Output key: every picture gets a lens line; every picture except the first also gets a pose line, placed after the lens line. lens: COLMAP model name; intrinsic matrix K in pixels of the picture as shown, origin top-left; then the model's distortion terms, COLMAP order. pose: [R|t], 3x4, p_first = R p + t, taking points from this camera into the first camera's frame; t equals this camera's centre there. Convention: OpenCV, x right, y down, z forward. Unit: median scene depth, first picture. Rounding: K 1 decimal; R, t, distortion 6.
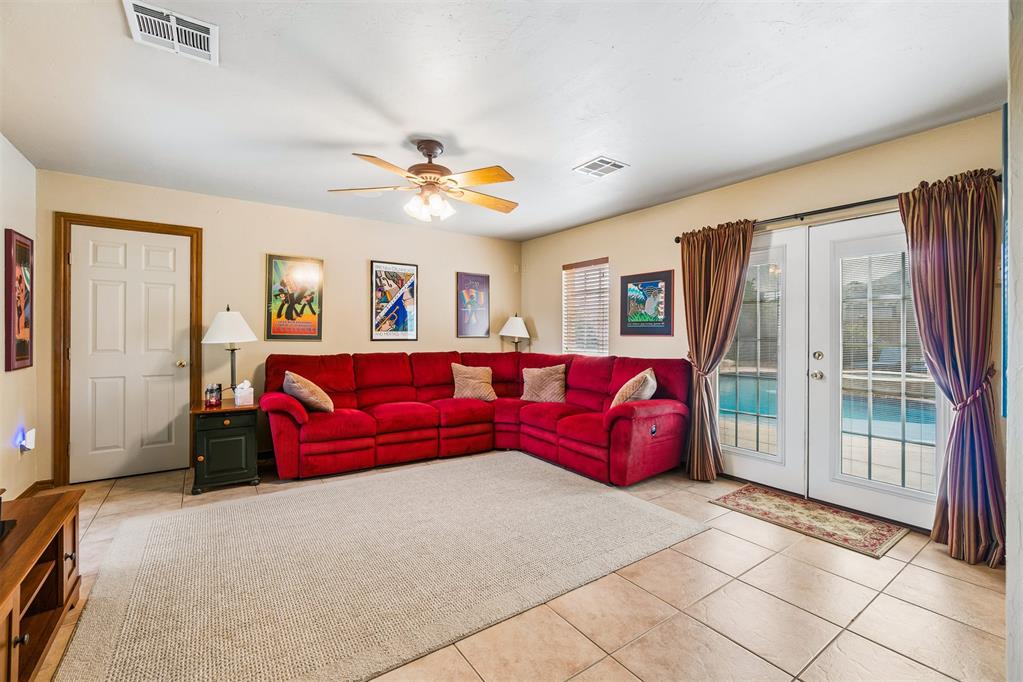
lens RADIAL K [[442.4, 0, 512.7], [0, 442.4, 334.6], [0, 0, 1]] dist [-0.008125, 0.002796]
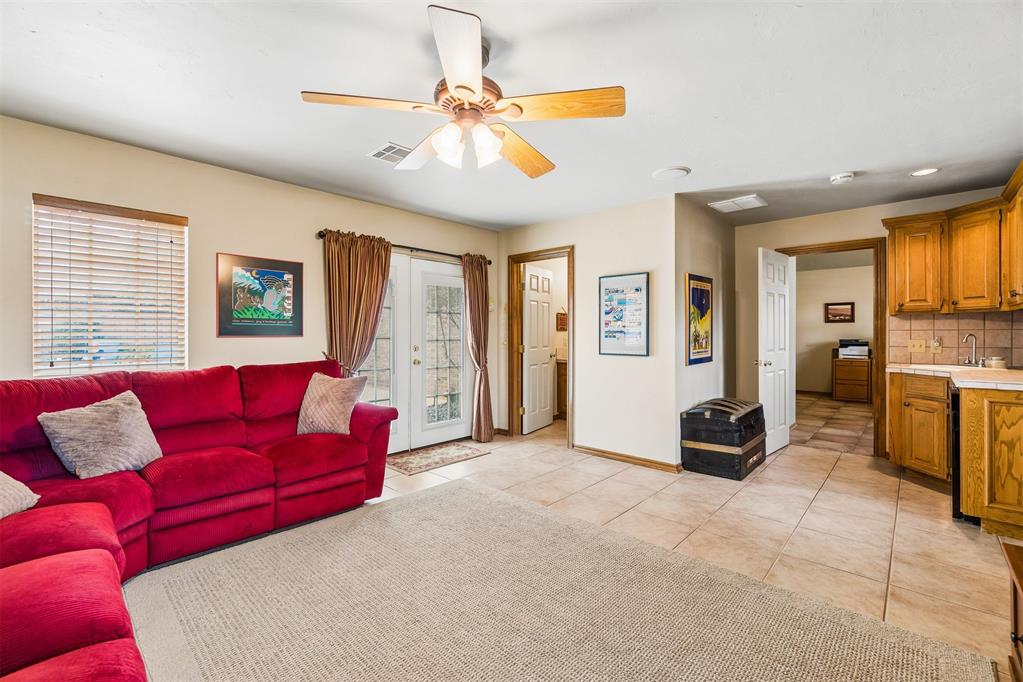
lens RADIAL K [[442.4, 0, 513.4], [0, 442.4, 334.8], [0, 0, 1]] dist [-0.008125, 0.002796]
pose [[-0.212142, -0.008021, 0.977206, -0.600365], [0.000662, 0.999965, 0.008352, -0.007132], [-0.977239, 0.002419, -0.212130, 0.756664]]
